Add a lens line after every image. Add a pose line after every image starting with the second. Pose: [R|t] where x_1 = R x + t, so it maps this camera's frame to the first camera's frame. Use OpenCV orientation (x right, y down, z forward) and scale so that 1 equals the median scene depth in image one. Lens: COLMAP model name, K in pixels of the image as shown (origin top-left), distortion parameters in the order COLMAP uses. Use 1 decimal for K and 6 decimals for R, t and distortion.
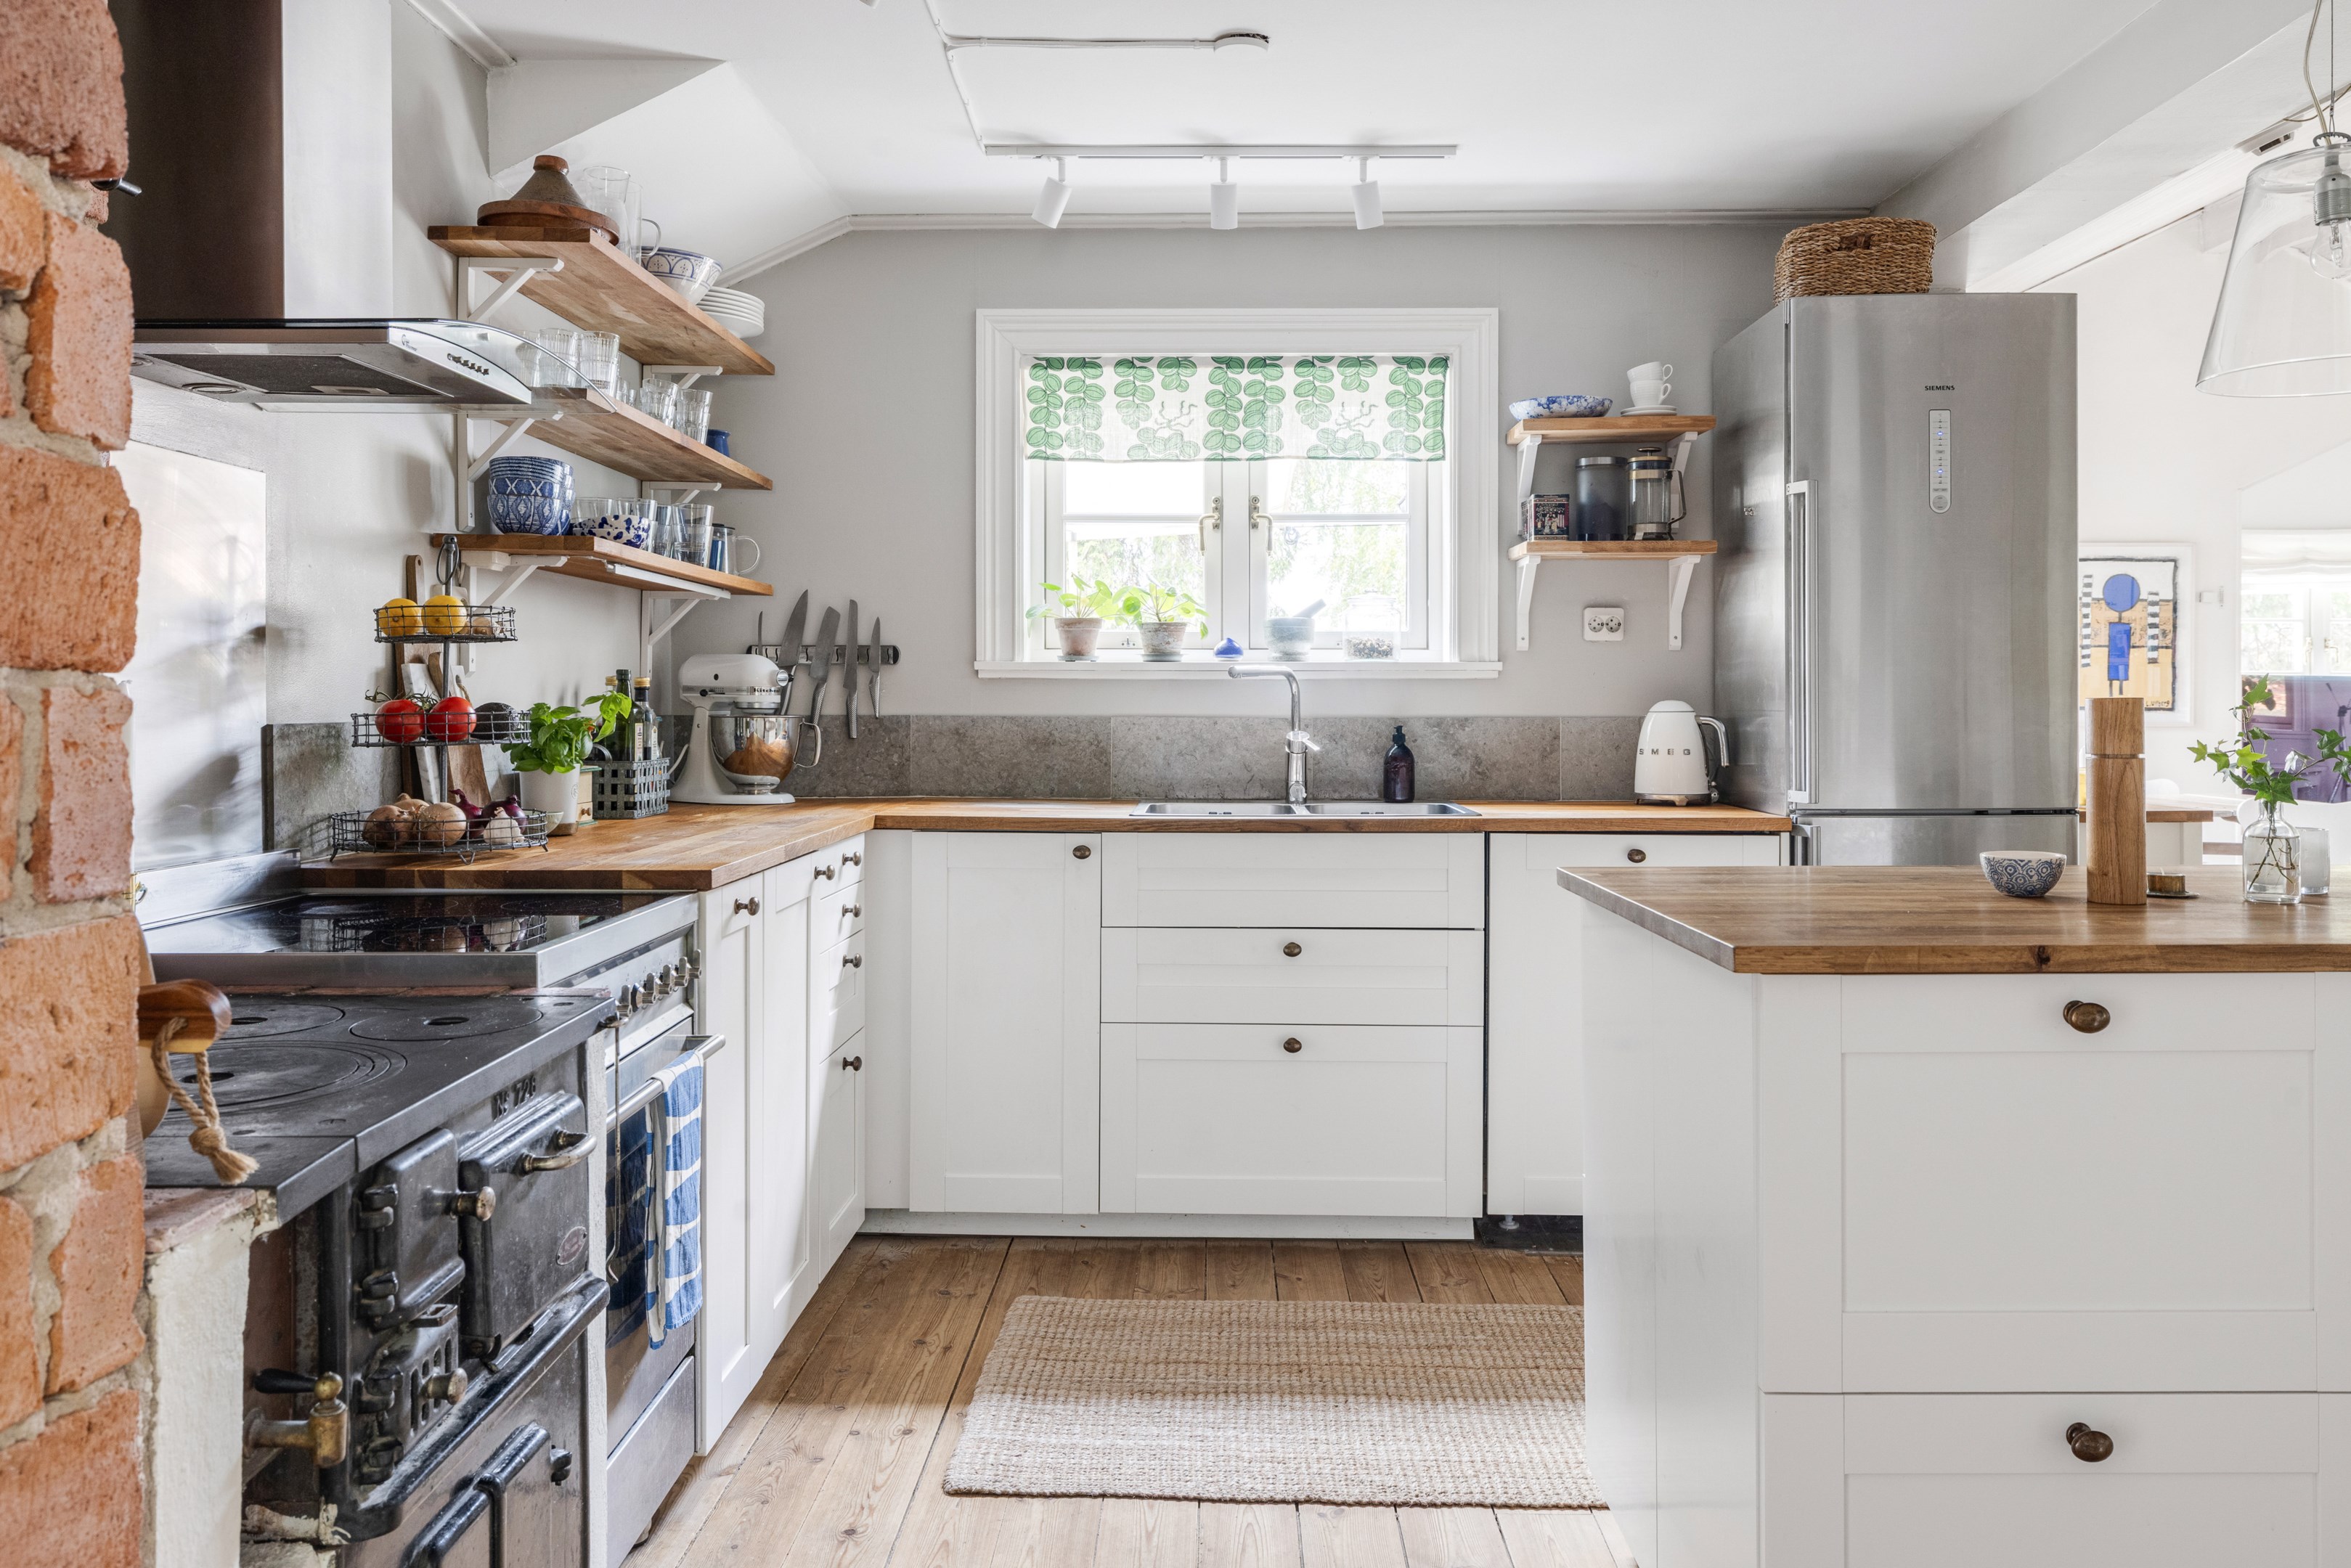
lens RADIAL K [[1707.4, 0, 1209.7], [0, 1707.4, 696.4], [0, 0, 1]] dist [-0.002539, 0.002907]
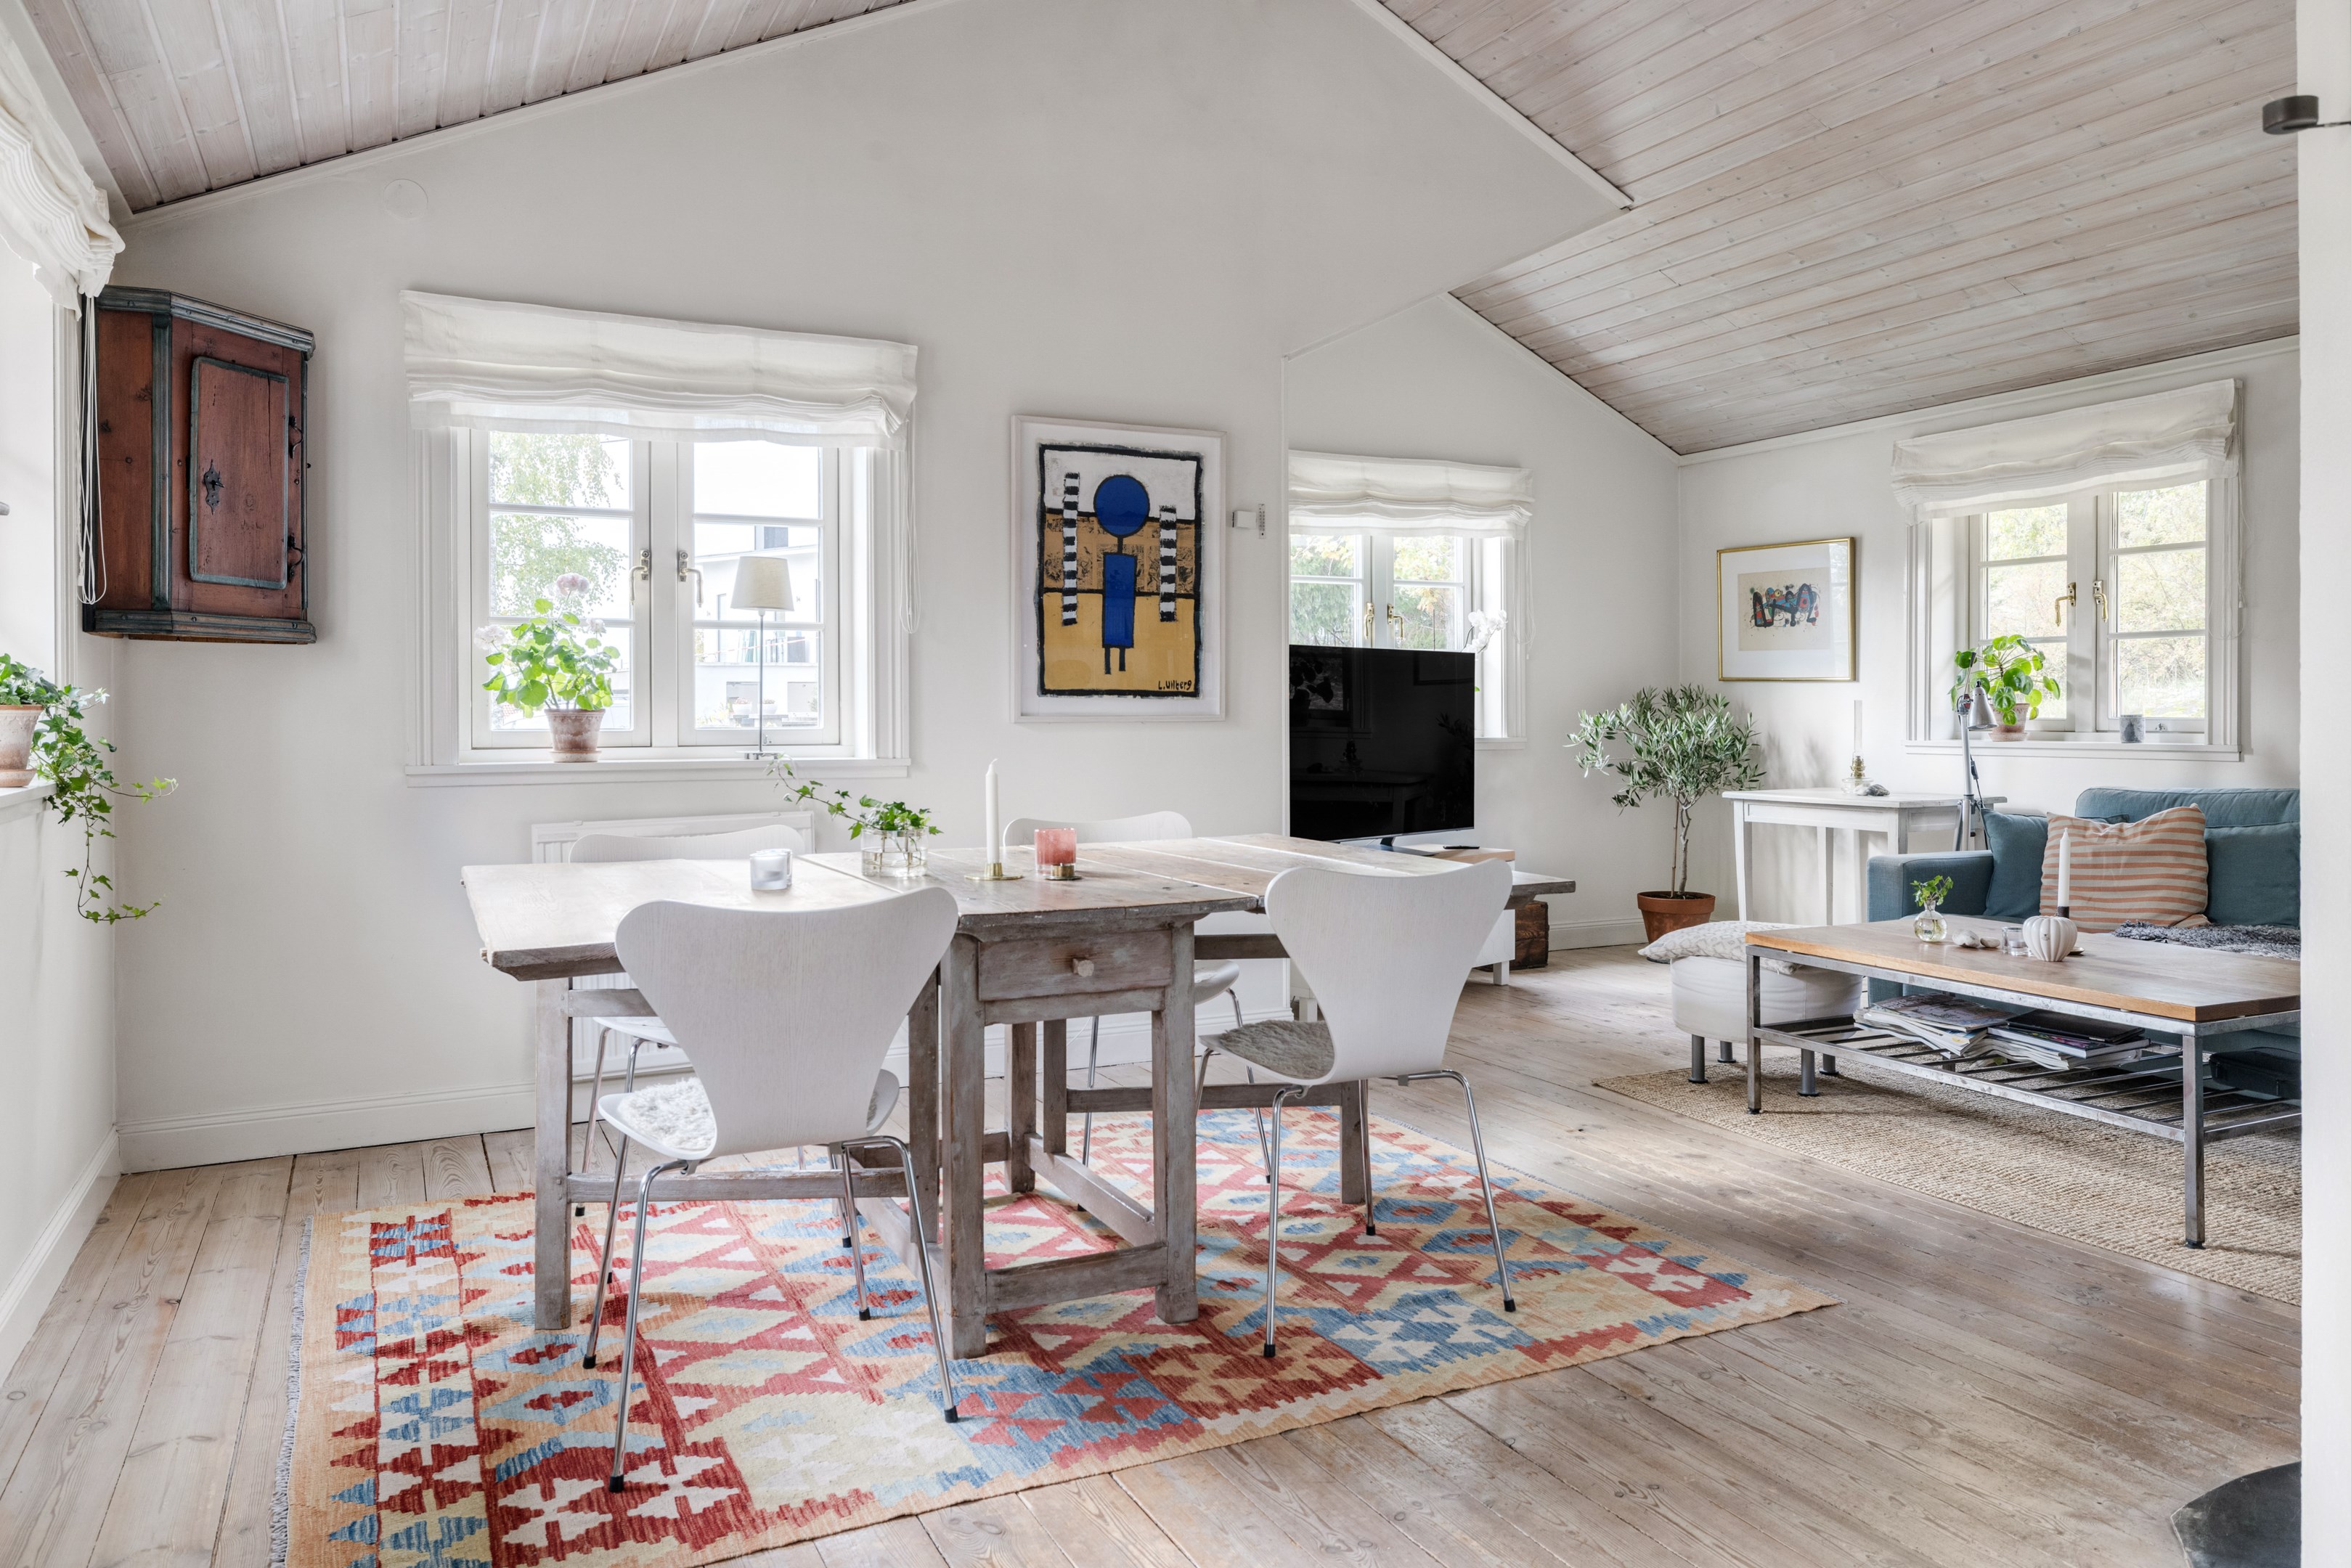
lens RADIAL K [[1618.6, 0, 1189.1], [0, 1618.6, 720.5], [0, 0, 1]] dist [-0.002718, 0.000080]
pose [[0.890056, -0.008237, 0.455777, 0.604568], [0.003930, 0.999938, 0.010397, 0.023676], [-0.455834, -0.007463, 0.890033, 0.978214]]
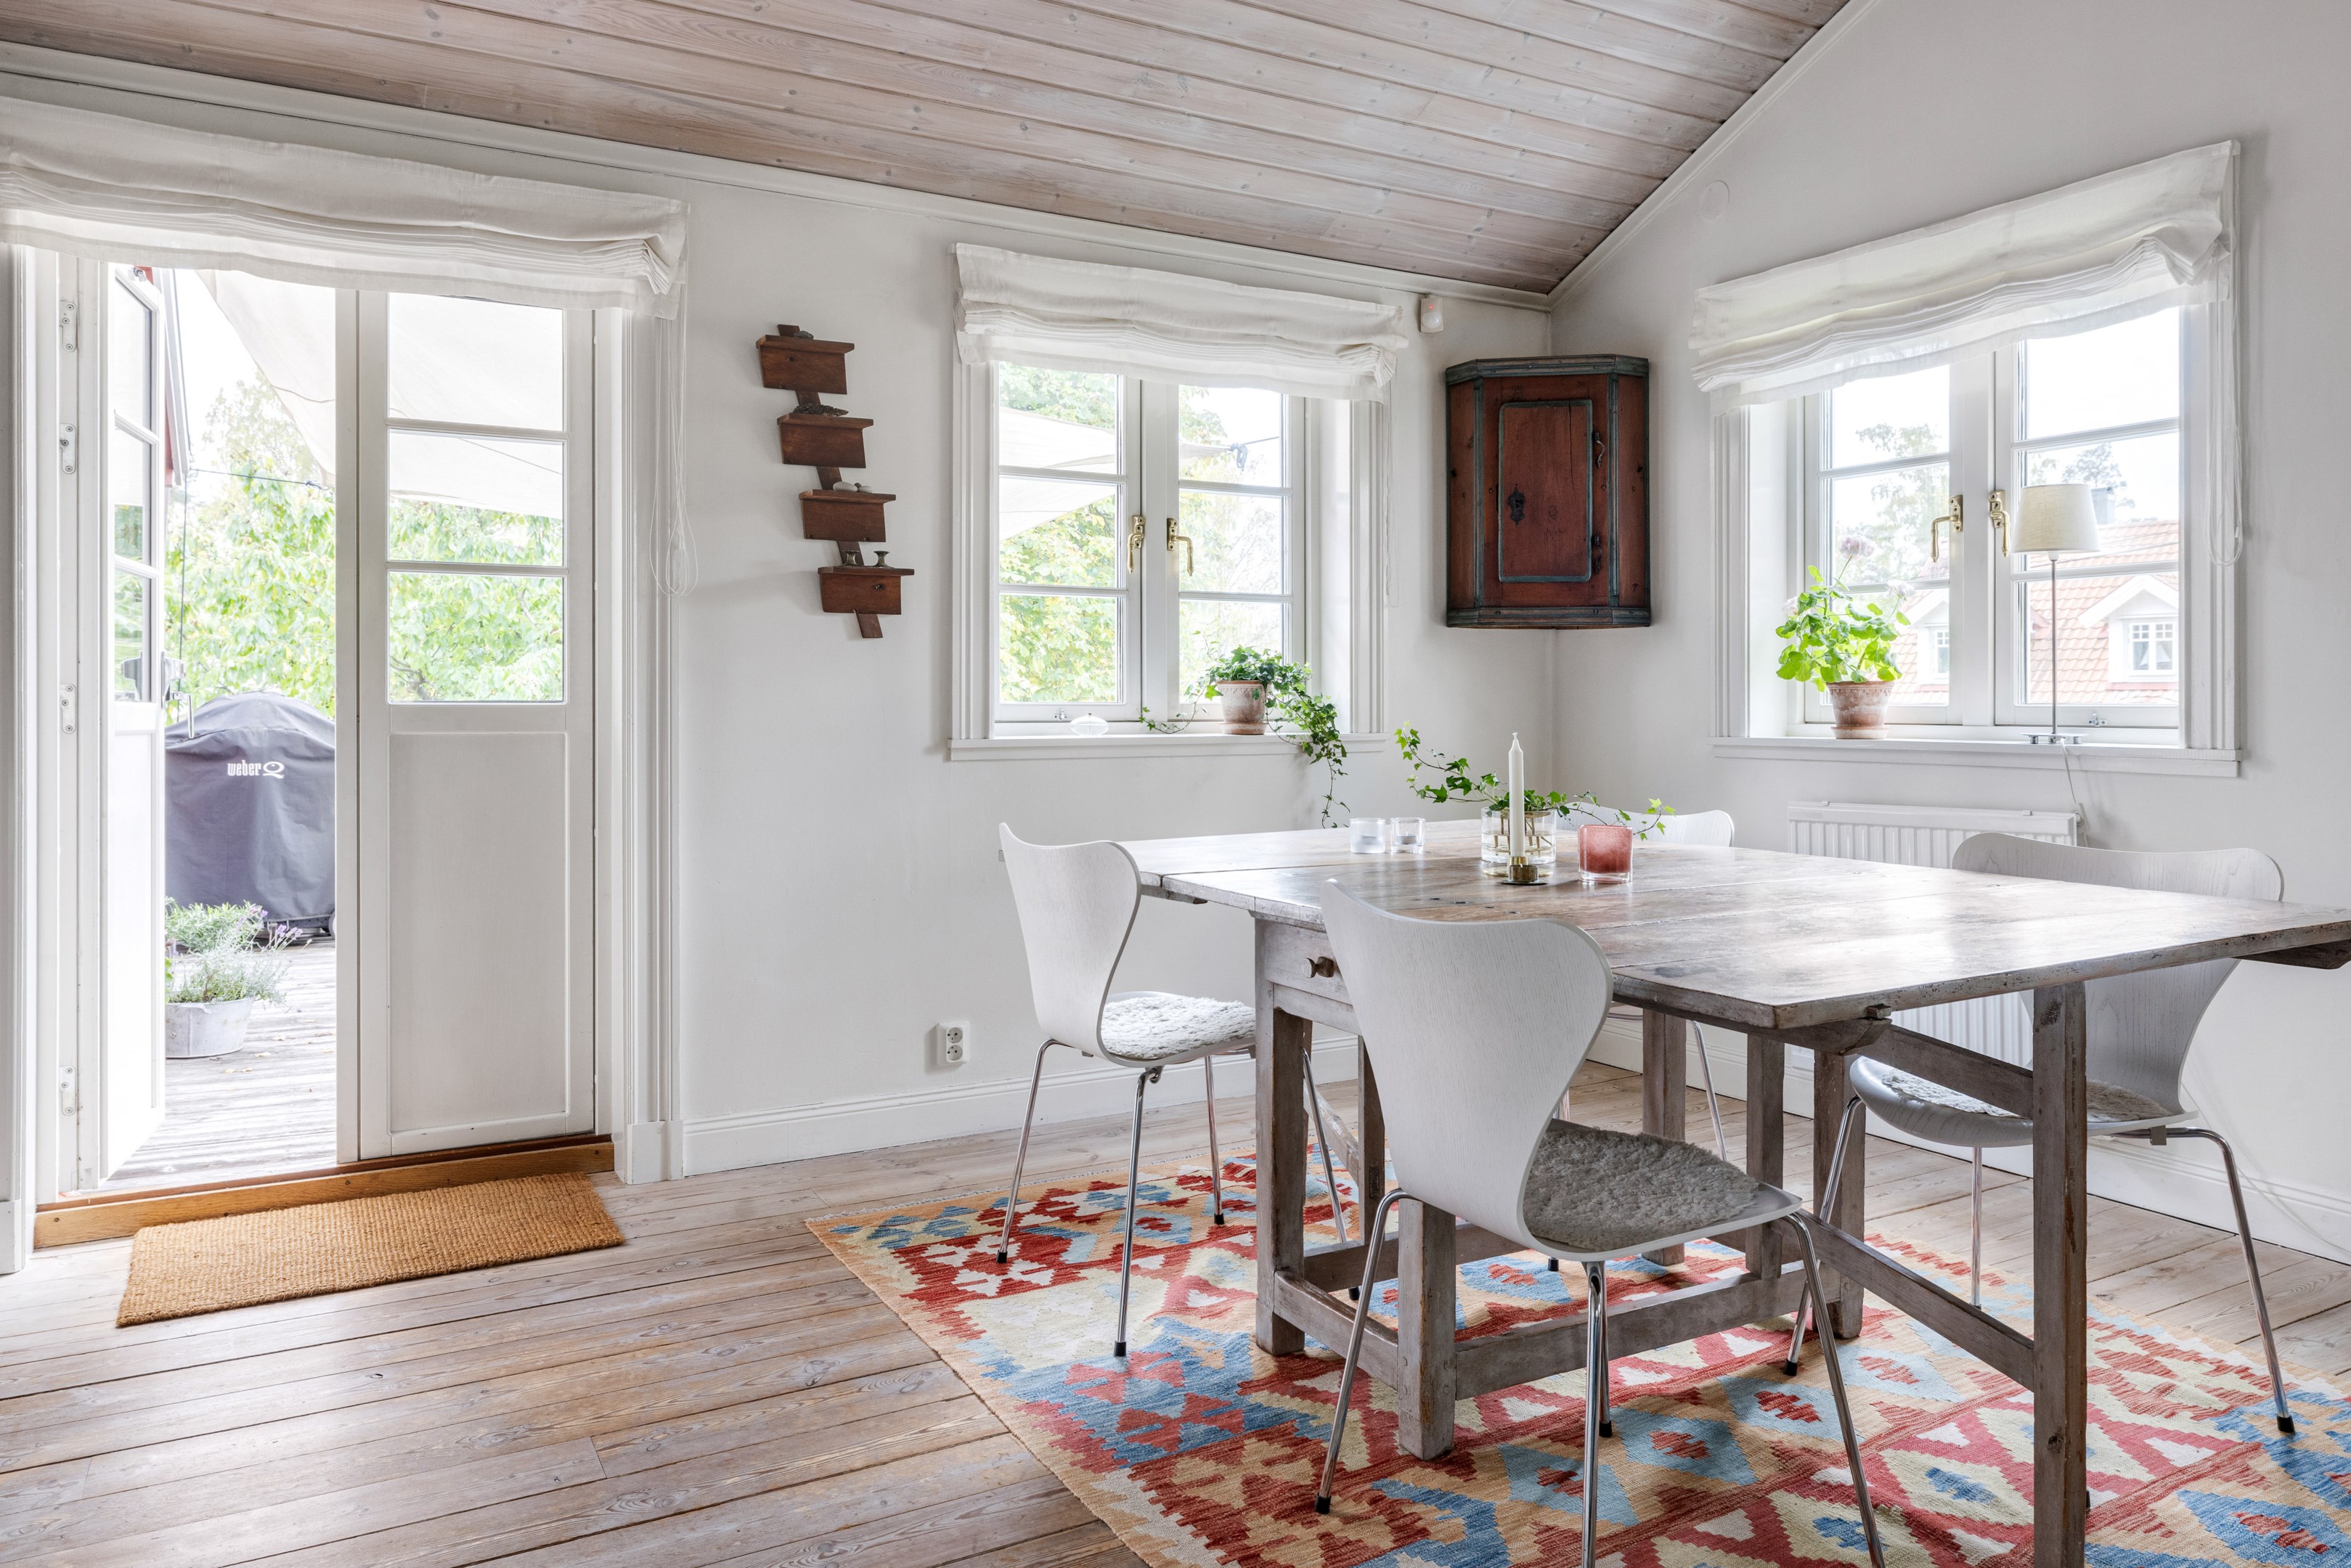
lens RADIAL K [[1590.4, 0, 1177.4], [0, 1590.4, 702.3], [0, 0, 1]] dist [-0.002363, -0.001058]
pose [[0.502576, -0.002018, -0.864531, 1.339449], [0.005019, 0.999987, 0.000584, 0.035477], [0.864519, -0.004633, 0.502579, 1.258983]]
